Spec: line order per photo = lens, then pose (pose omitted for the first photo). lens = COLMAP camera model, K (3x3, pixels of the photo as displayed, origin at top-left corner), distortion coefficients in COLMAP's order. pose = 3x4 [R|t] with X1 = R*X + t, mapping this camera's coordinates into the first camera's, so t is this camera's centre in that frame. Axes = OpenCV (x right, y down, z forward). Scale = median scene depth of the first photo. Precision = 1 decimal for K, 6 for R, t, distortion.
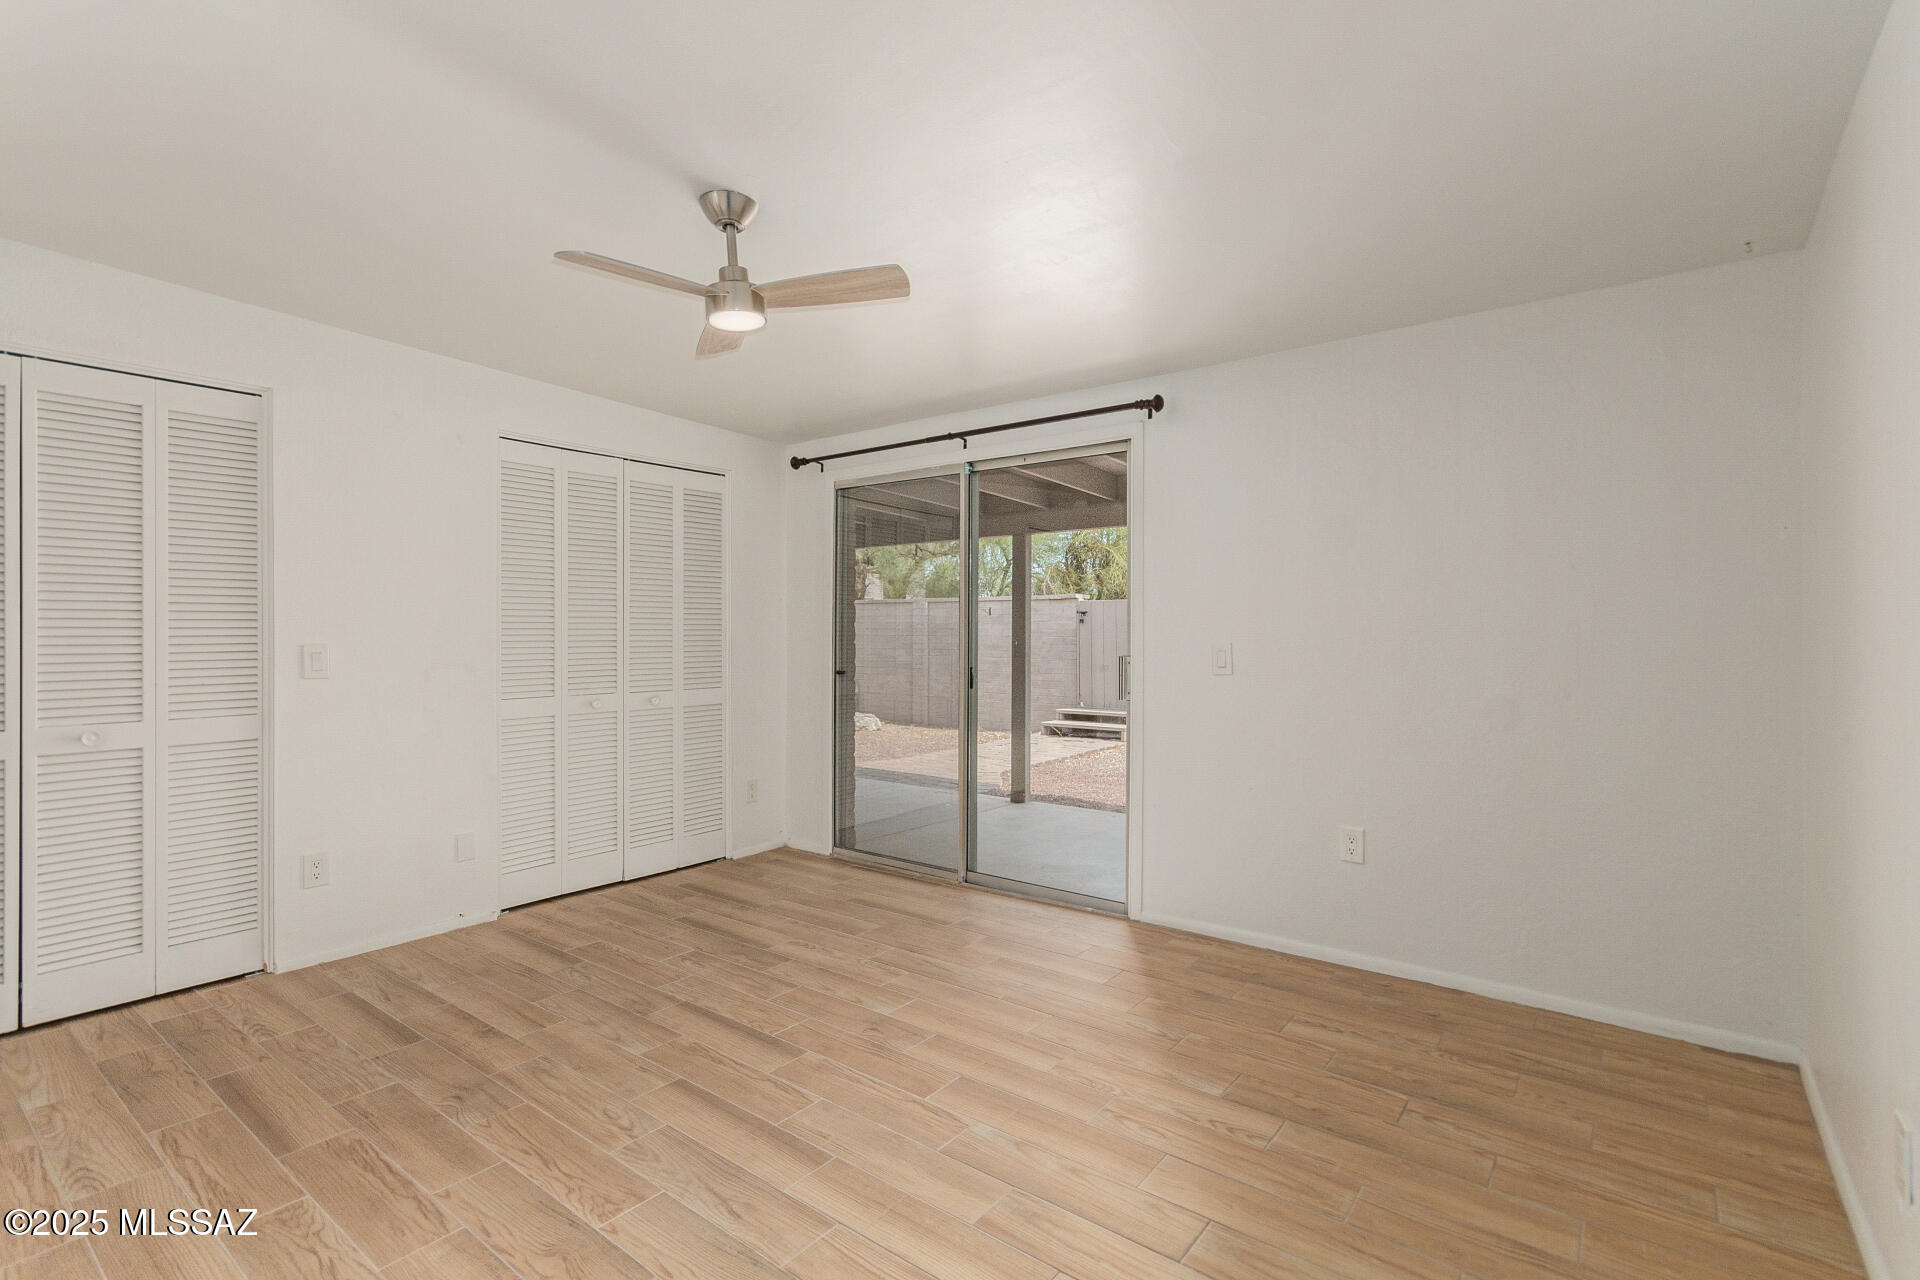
lens RADIAL K [[884.4, 0, 963.3], [0, 884.4, 619.2], [0, 0, 1]] dist [0.002369, -0.000238]
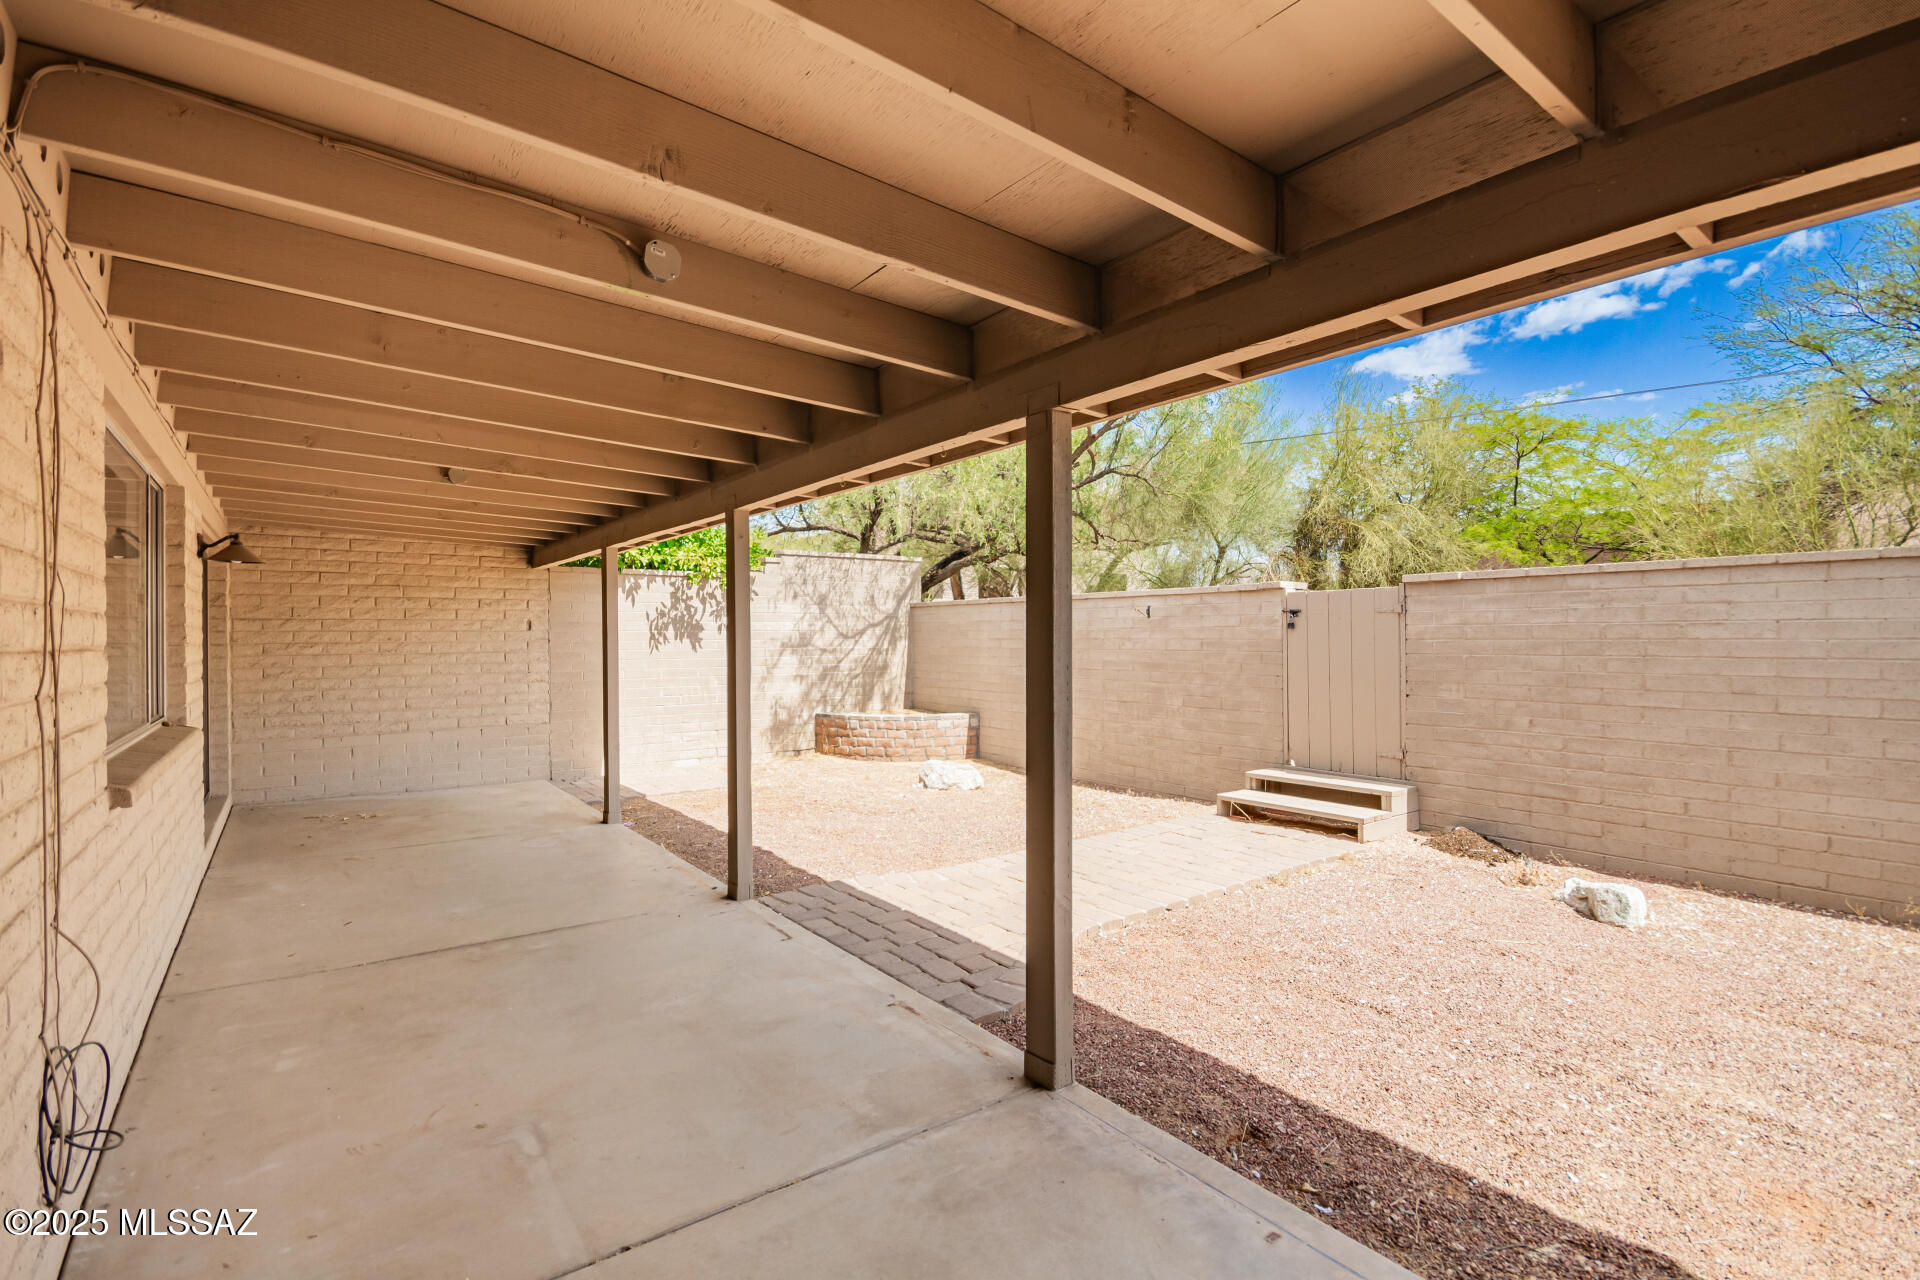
lens RADIAL K [[884.4, 0, 963.3], [0, 884.4, 619.2], [0, 0, 1]] dist [0.002369, -0.000238]
pose [[0.962705, -0.009615, -0.270381, 0.161096], [0.008004, 0.999943, -0.007059, 0.000273], [0.270434, 0.004631, 0.962727, 0.706569]]
